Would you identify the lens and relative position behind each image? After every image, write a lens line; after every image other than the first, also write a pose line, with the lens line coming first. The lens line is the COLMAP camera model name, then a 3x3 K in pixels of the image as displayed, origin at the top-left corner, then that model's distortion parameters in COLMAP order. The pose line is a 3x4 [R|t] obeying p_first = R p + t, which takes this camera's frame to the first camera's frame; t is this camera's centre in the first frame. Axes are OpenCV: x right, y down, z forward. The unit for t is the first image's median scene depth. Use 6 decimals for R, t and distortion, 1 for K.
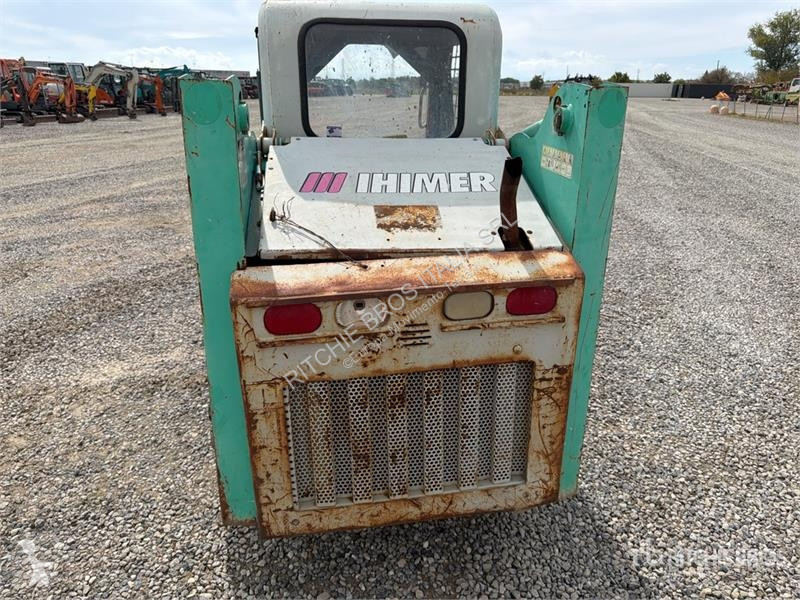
lens RADIAL K [[560.1, 0, 400.0], [0, 560.1, 300.0], [0, 0, 1]] dist [0.128448, -0.272158]
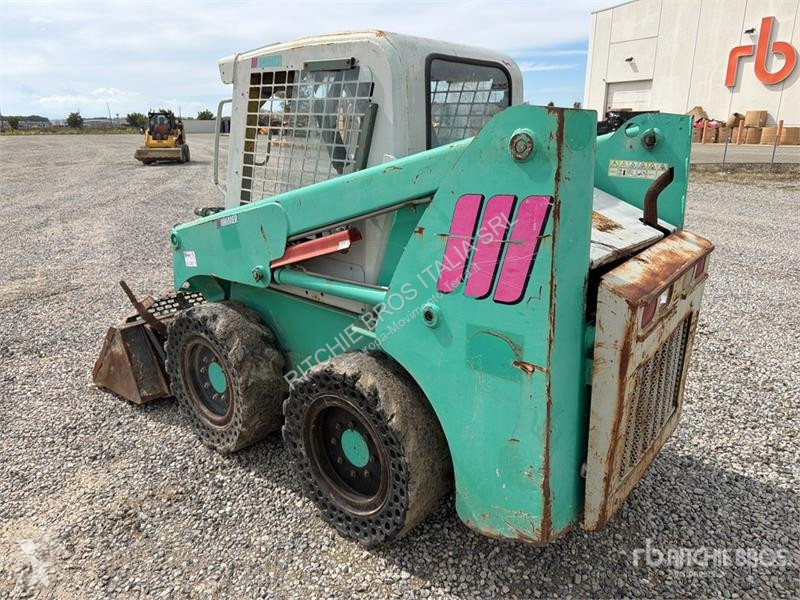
lens RADIAL K [[560.1, 0, 400.0], [0, 560.1, 300.0], [0, 0, 1]] dist [0.128448, -0.272158]
pose [[0.747051, -0.205138, 0.632323, -1.138310], [0.239909, 0.970289, 0.031344, -0.128185], [-0.619966, 0.128284, 0.774071, 0.357619]]
